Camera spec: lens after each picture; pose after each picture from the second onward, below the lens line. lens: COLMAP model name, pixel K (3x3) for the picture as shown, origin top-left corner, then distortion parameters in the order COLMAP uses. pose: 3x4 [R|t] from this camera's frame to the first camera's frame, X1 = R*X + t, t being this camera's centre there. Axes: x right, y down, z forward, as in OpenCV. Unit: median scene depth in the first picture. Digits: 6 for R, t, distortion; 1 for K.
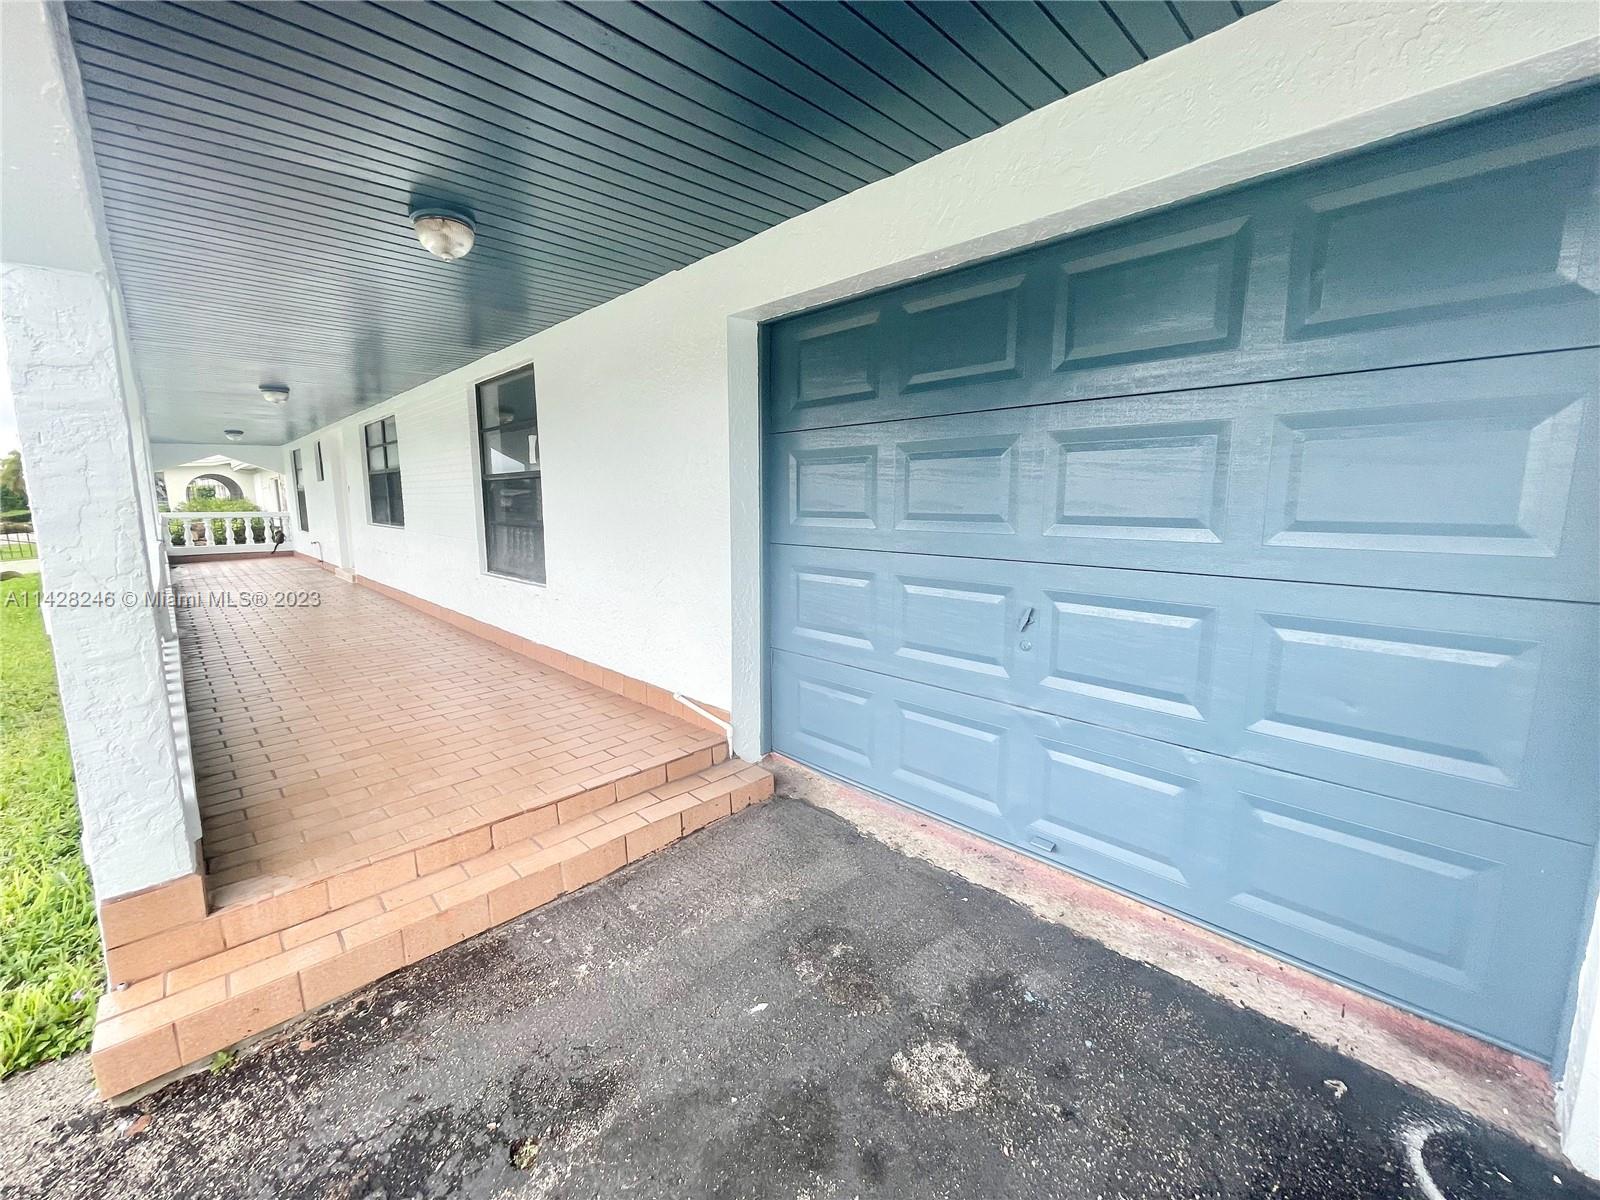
lens RADIAL K [[648.1, 0, 799.4], [0, 648.1, 595.6], [0, 0, 1]] dist [0.001696, -0.001829]
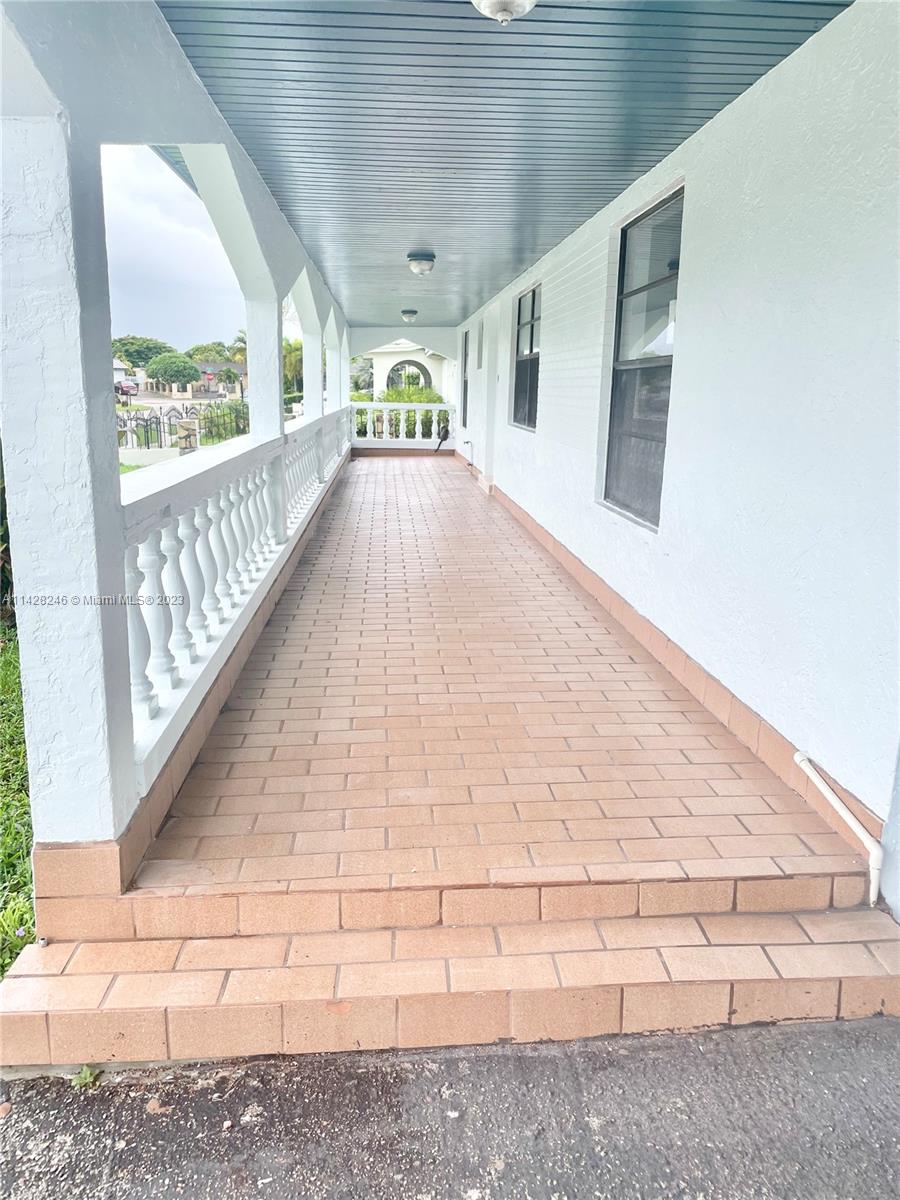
lens RADIAL K [[907.5, 0, 453.4], [0, 907.5, 590.7], [0, 0, 1]] dist [0.054300, -0.071323]
pose [[0.764883, 0.153796, -0.625541, 0.071188], [-0.112618, 0.988052, 0.105219, -0.048772], [0.634249, -0.010033, 0.773064, 0.250757]]
